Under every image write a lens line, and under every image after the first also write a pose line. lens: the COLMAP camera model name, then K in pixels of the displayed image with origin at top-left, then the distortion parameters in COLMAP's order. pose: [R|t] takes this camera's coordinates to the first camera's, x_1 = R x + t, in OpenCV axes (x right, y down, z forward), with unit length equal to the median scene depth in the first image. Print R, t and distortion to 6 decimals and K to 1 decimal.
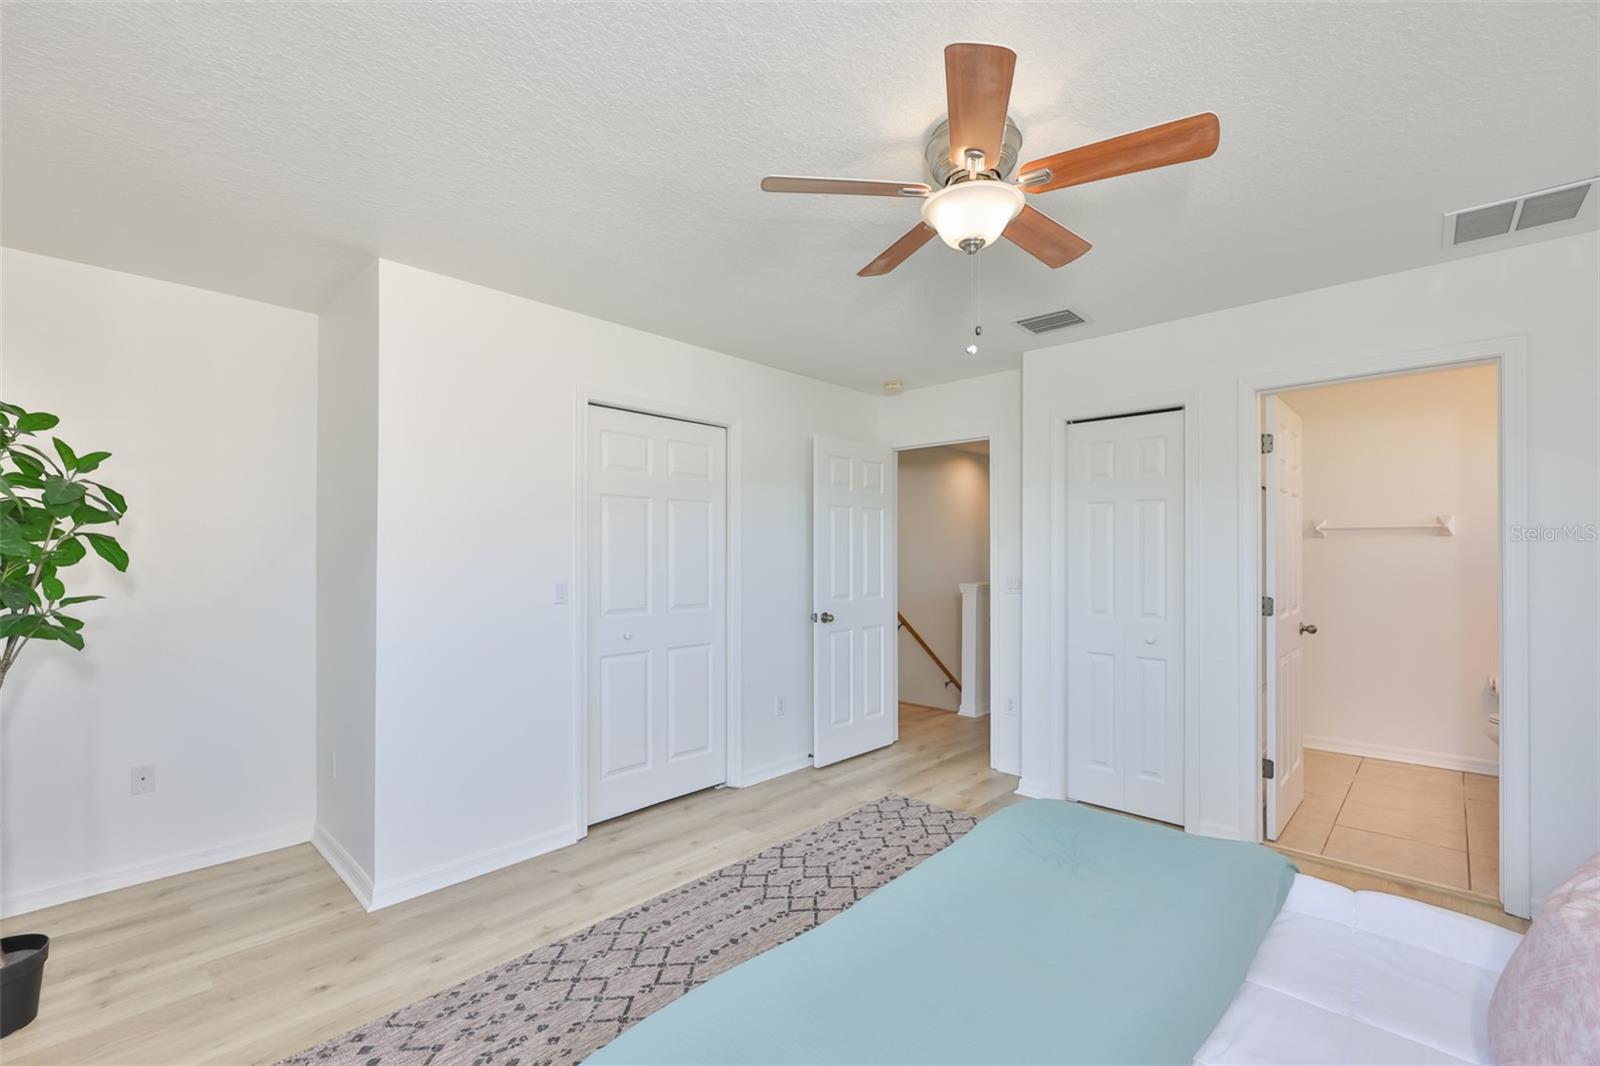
lens RADIAL K [[681.4, 0, 801.6], [0, 681.4, 549.8], [0, 0, 1]] dist [-0.006016, -0.000234]
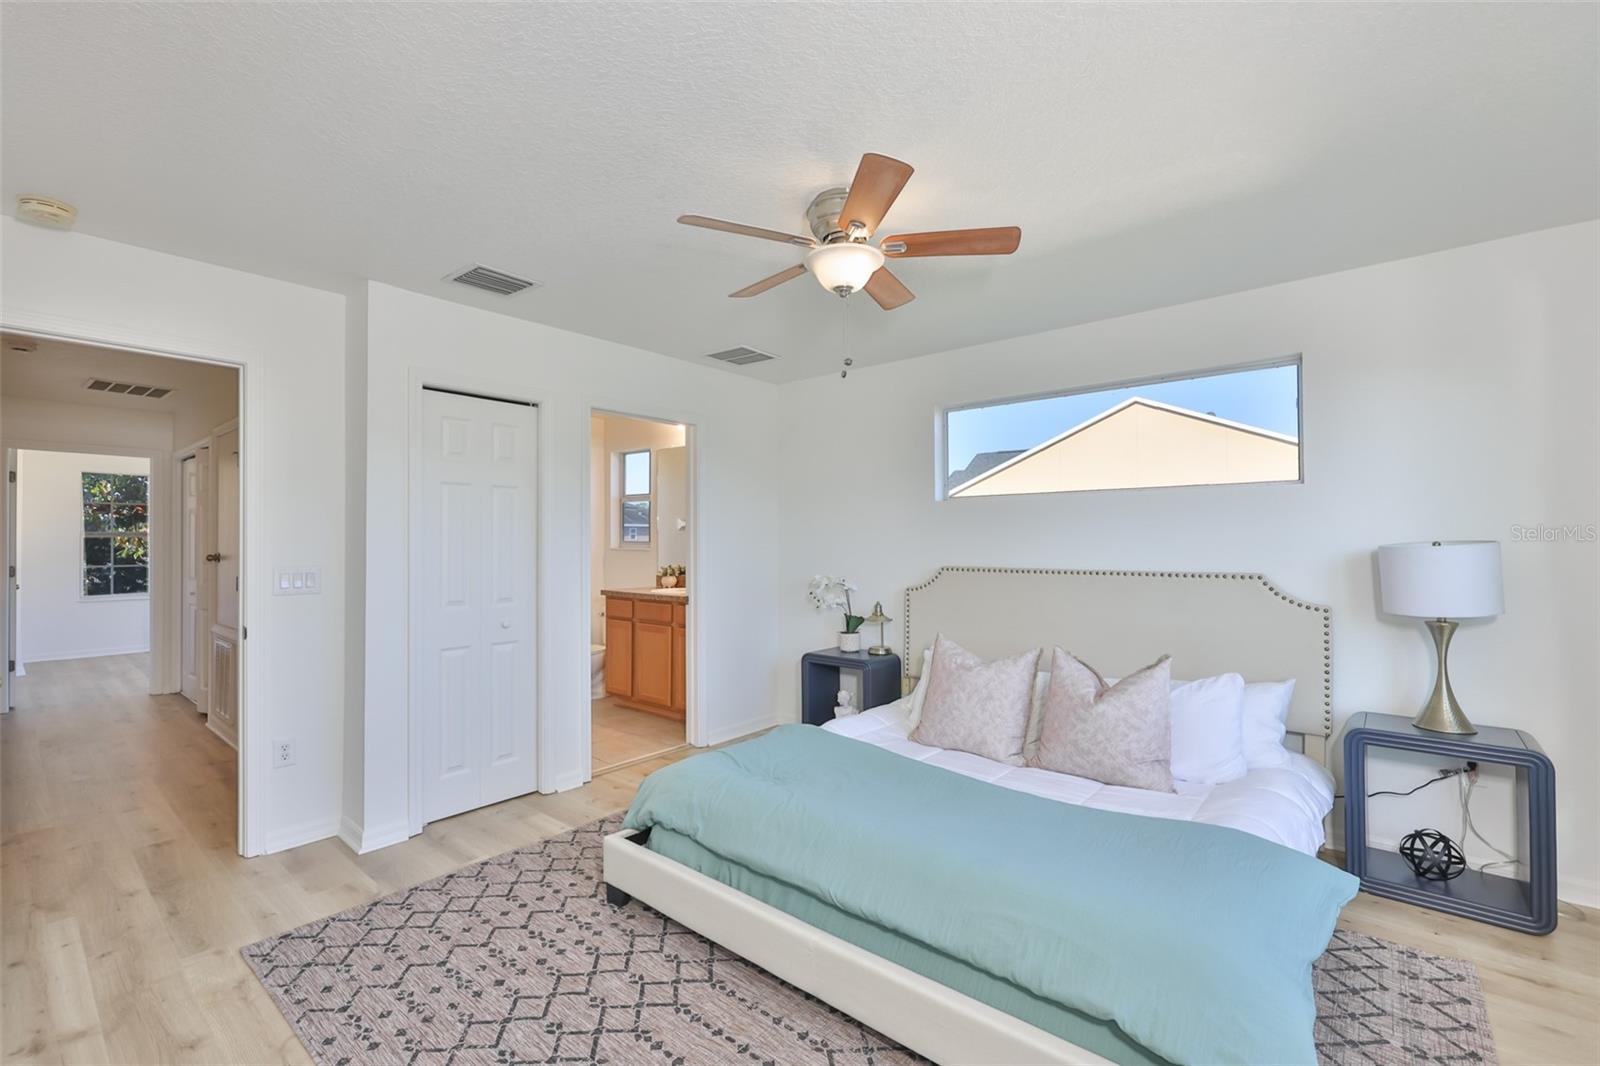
lens RADIAL K [[681.4, 0, 801.6], [0, 681.4, 549.8], [0, 0, 1]] dist [-0.006016, -0.000234]
pose [[-0.057033, -0.011046, 0.998311, -0.598529], [-0.005711, 0.999926, 0.010737, 0.005817], [-0.998356, -0.005089, -0.057092, 0.698622]]
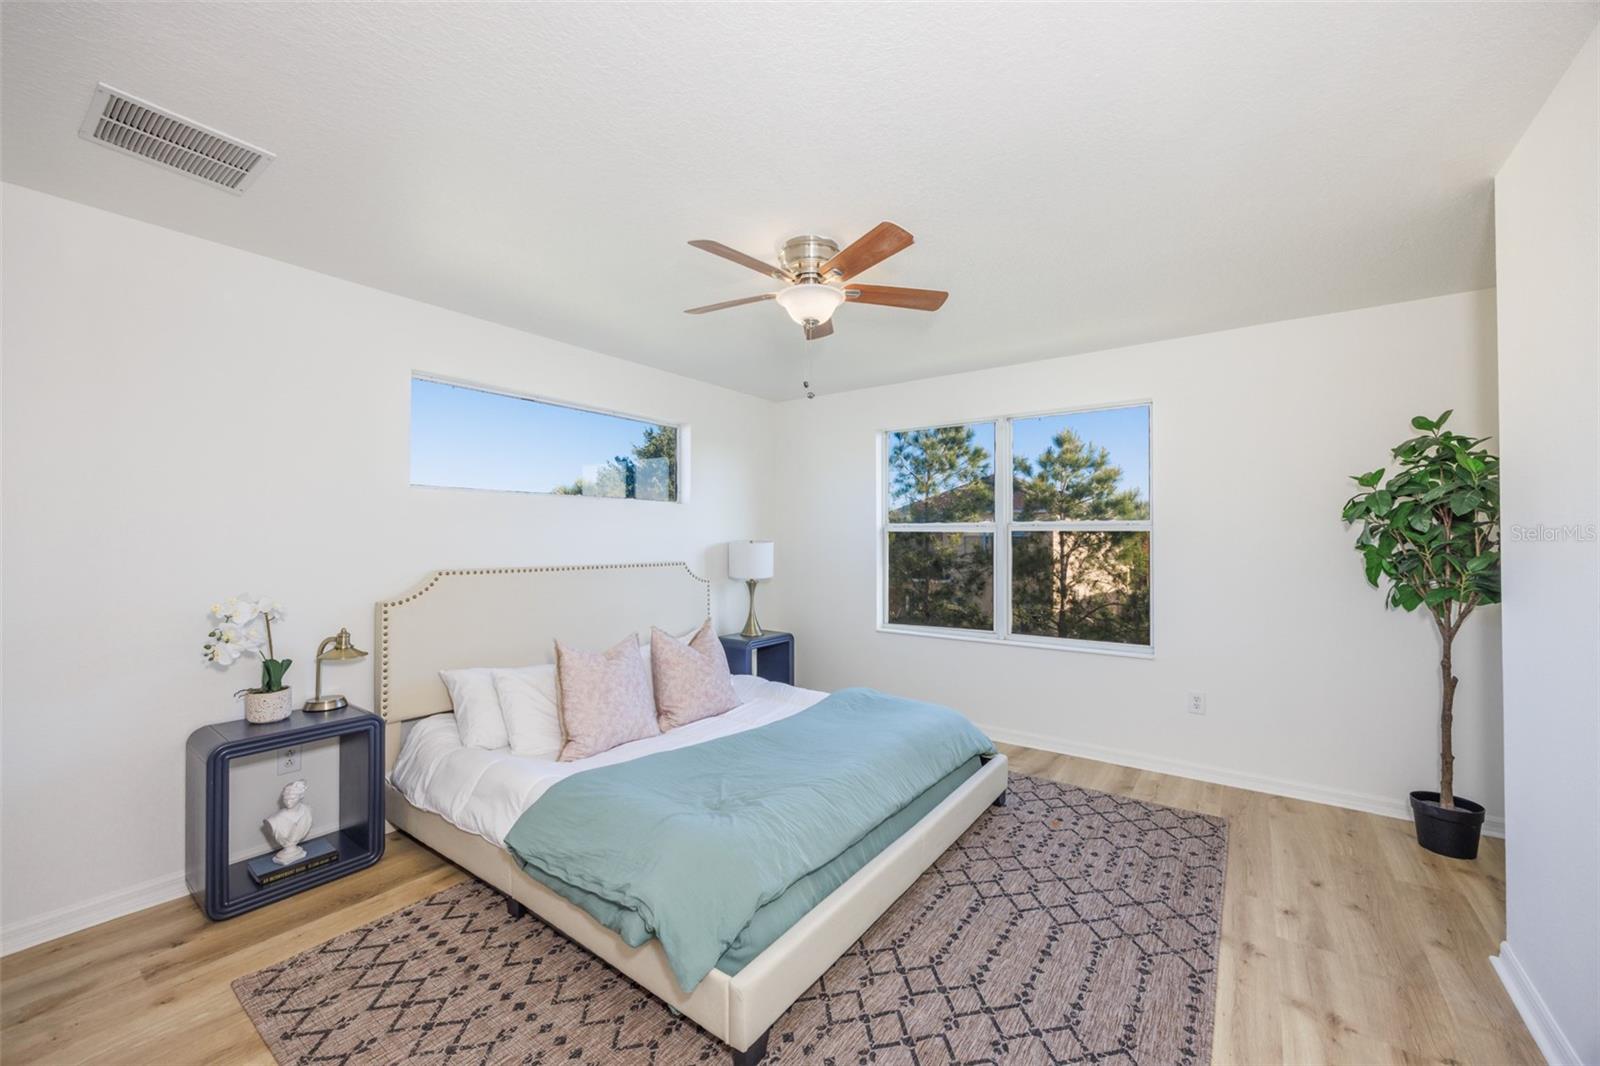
lens RADIAL K [[622.0, 0, 817.4], [0, 622.0, 536.1], [0, 0, 1]] dist [0.000641, 0.000062]
pose [[-0.989800, -0.000173, -0.142461, 0.256390], [0.002462, 0.999829, -0.018317, 0.016162], [0.142440, -0.018481, -0.989631, 1.402591]]
